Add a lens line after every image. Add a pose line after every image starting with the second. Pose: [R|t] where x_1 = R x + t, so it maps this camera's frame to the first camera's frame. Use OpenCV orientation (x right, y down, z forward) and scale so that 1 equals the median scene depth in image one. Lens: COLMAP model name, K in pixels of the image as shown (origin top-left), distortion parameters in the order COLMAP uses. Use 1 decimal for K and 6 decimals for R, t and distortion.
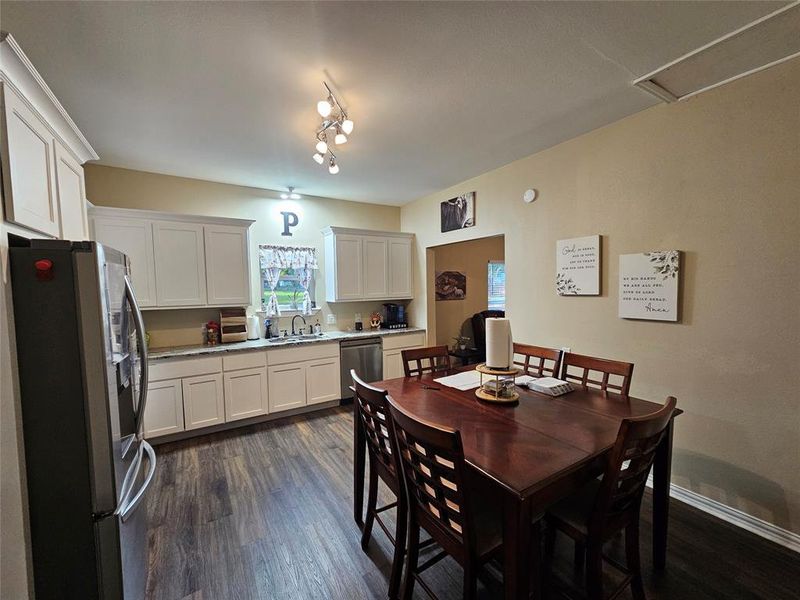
lens RADIAL K [[327.6, 0, 401.1], [0, 327.6, 303.4], [0, 0, 1]] dist [-0.008059, -0.000904]
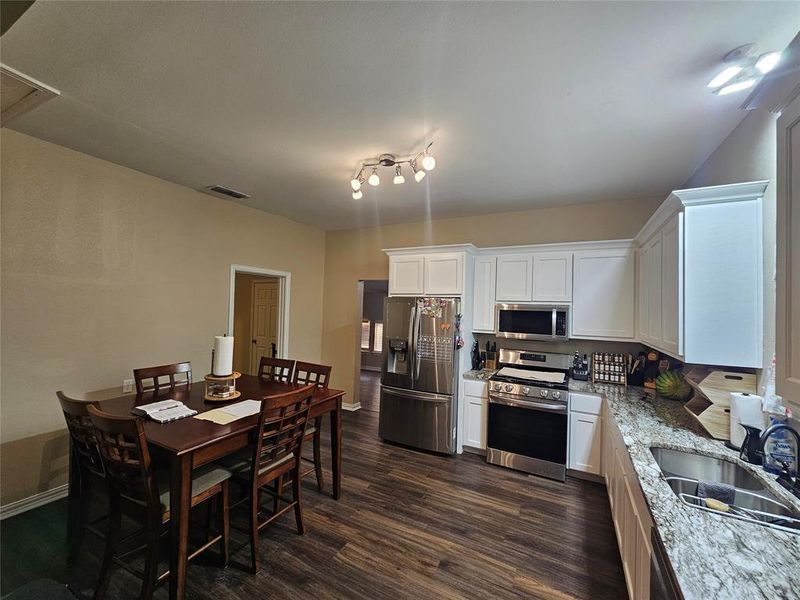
lens RADIAL K [[327.6, 0, 401.1], [0, 327.6, 300.9], [0, 0, 1]] dist [-0.008059, -0.000904]
pose [[-0.862310, -0.032659, -0.505326, 0.209232], [-0.059907, 0.997489, 0.037761, -0.096227], [0.502825, 0.062835, -0.862102, 1.506772]]
